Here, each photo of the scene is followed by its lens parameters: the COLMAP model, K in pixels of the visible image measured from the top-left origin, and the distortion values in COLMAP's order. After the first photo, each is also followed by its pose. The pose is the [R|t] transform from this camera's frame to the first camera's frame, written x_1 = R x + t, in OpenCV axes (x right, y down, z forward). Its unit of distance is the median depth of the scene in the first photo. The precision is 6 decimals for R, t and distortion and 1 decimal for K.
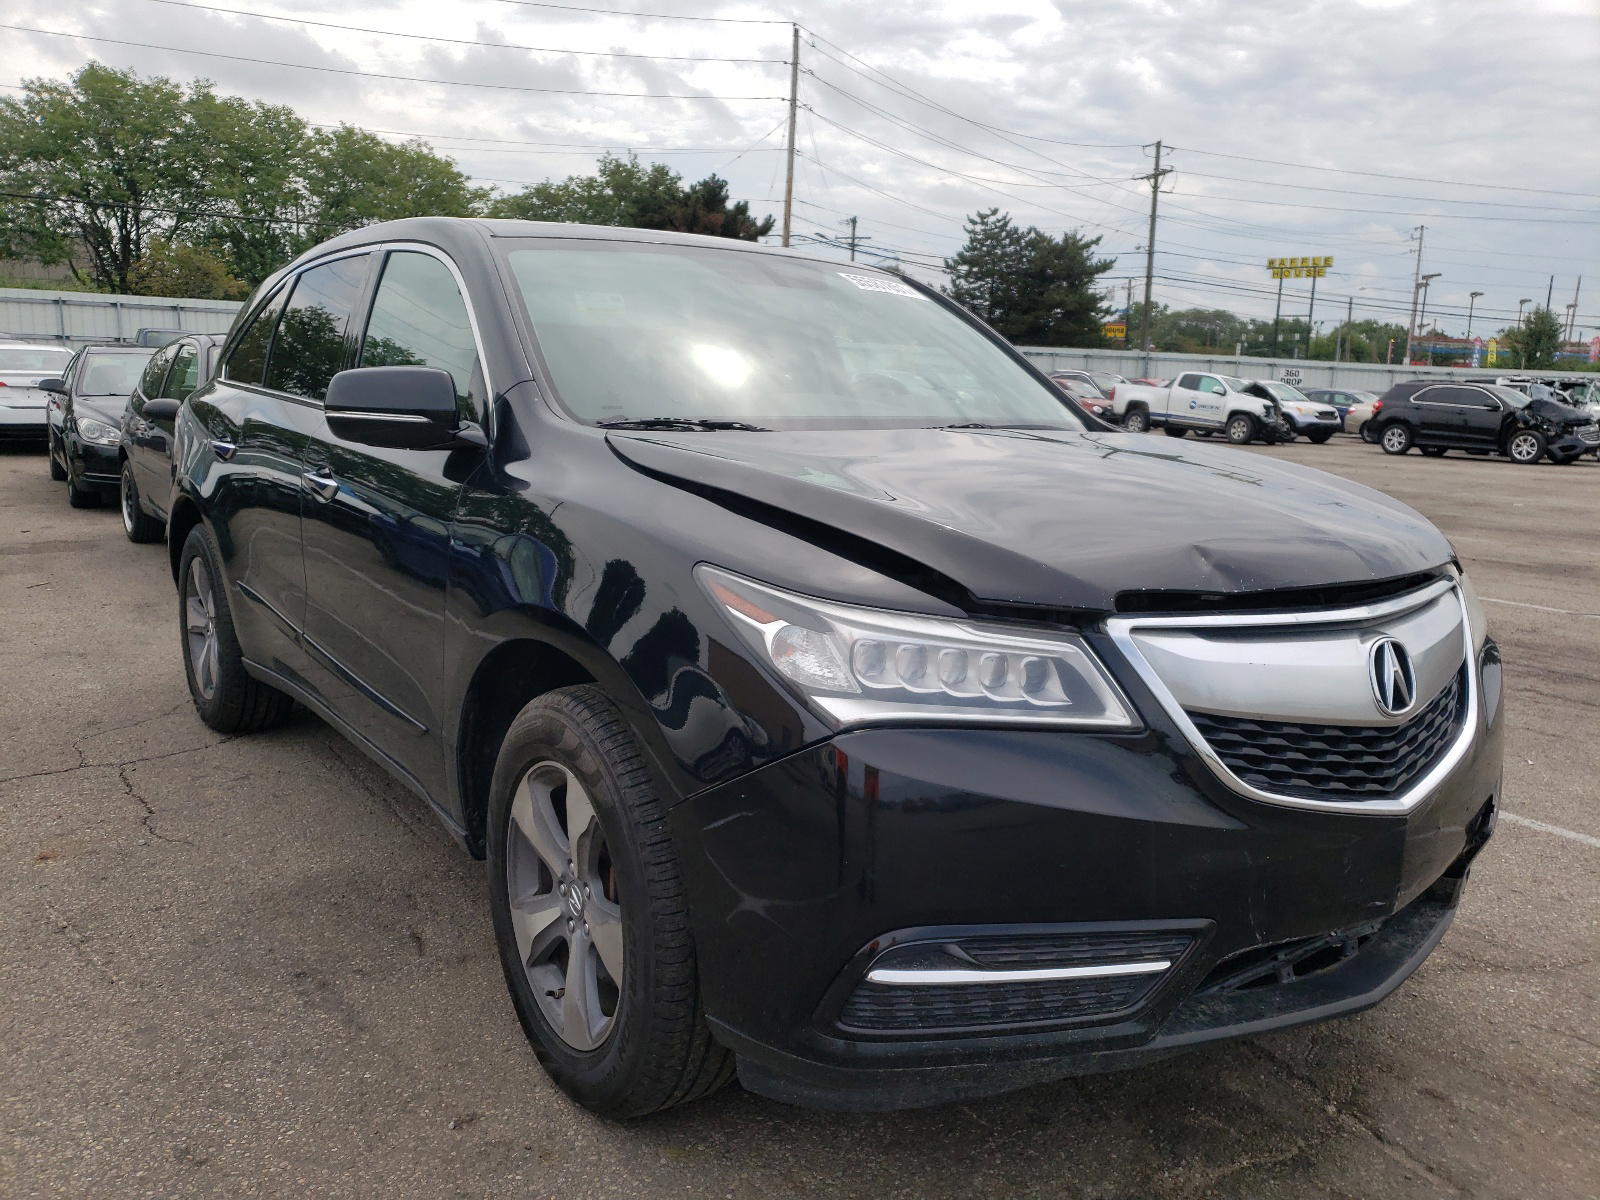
lens RADIAL K [[1287.7, 0, 800.0], [0, 1287.7, 600.0], [0, 0, 1]] dist [-0.039128, 0.085324]
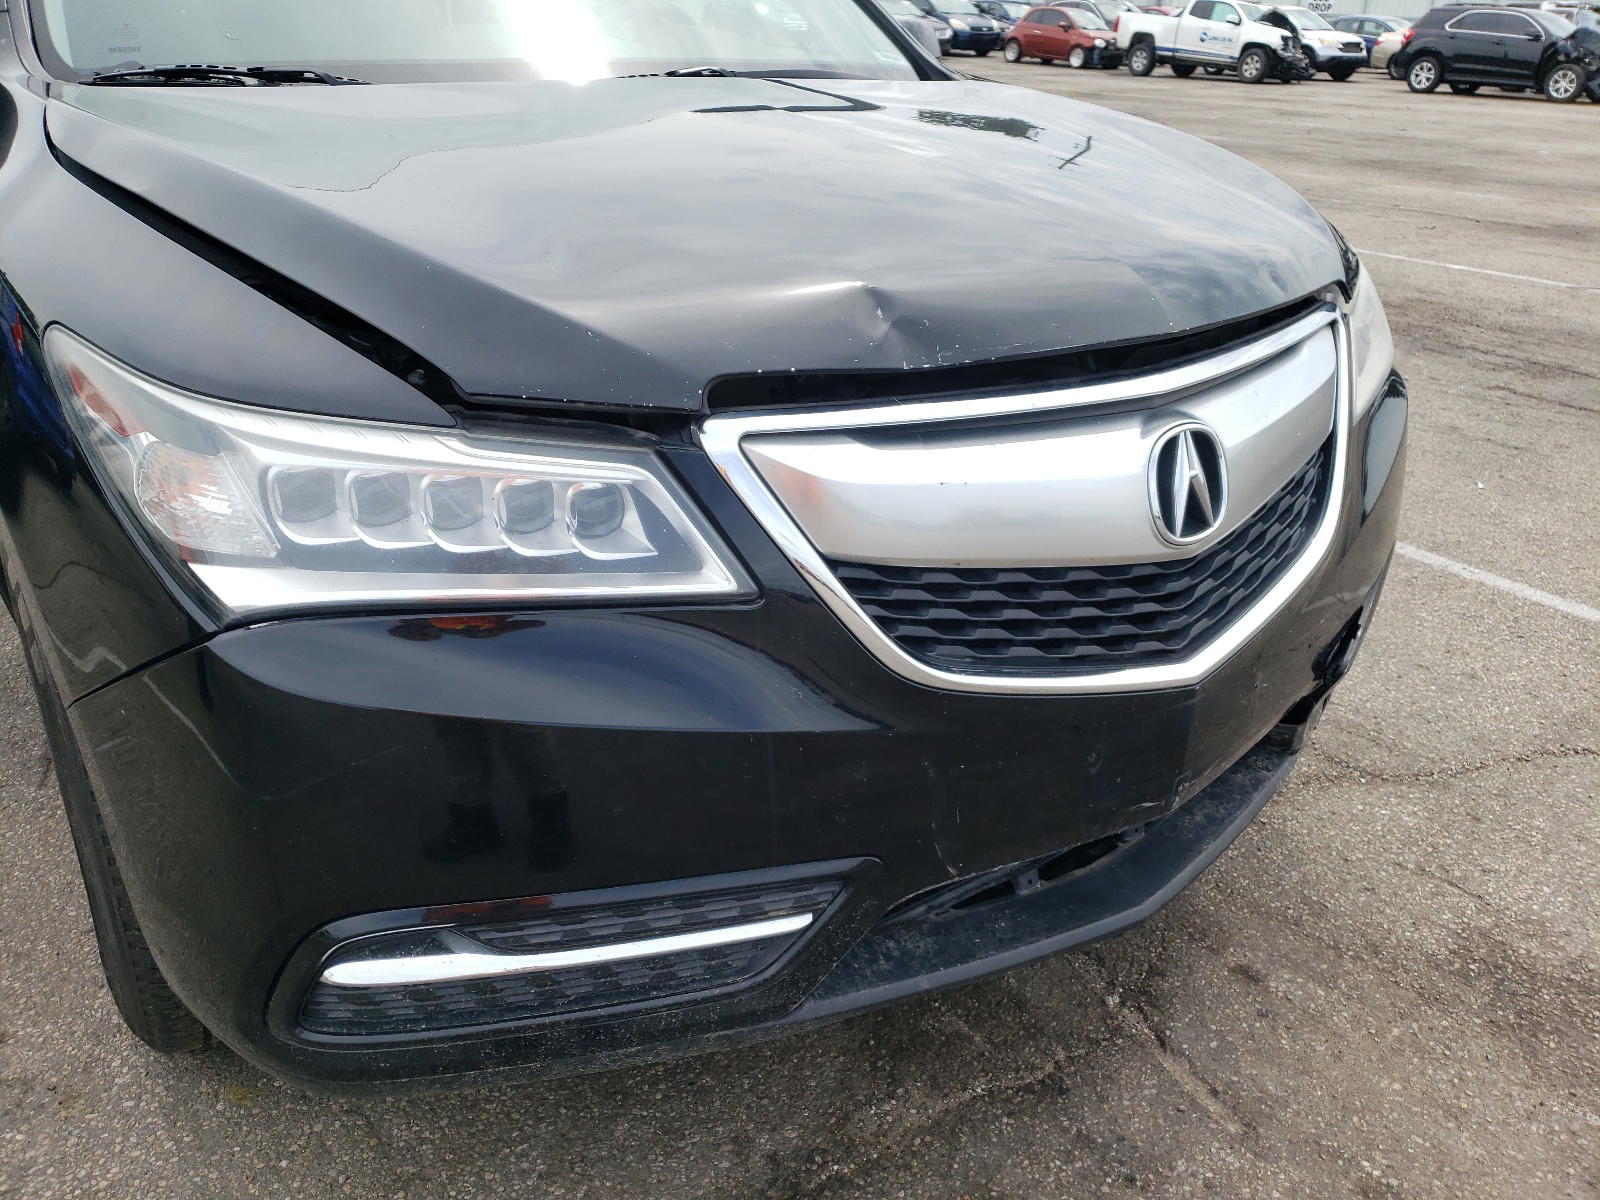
lens RADIAL K [[1283.7, 0, 800.0], [0, 1283.7, 600.0], [0, 0, 1]] dist [0.048635, -0.068946]
pose [[0.999923, -0.012312, 0.001519, 0.177305], [0.011523, 0.967194, 0.253776, -0.037026], [-0.004594, -0.253739, 0.967262, 0.233043]]
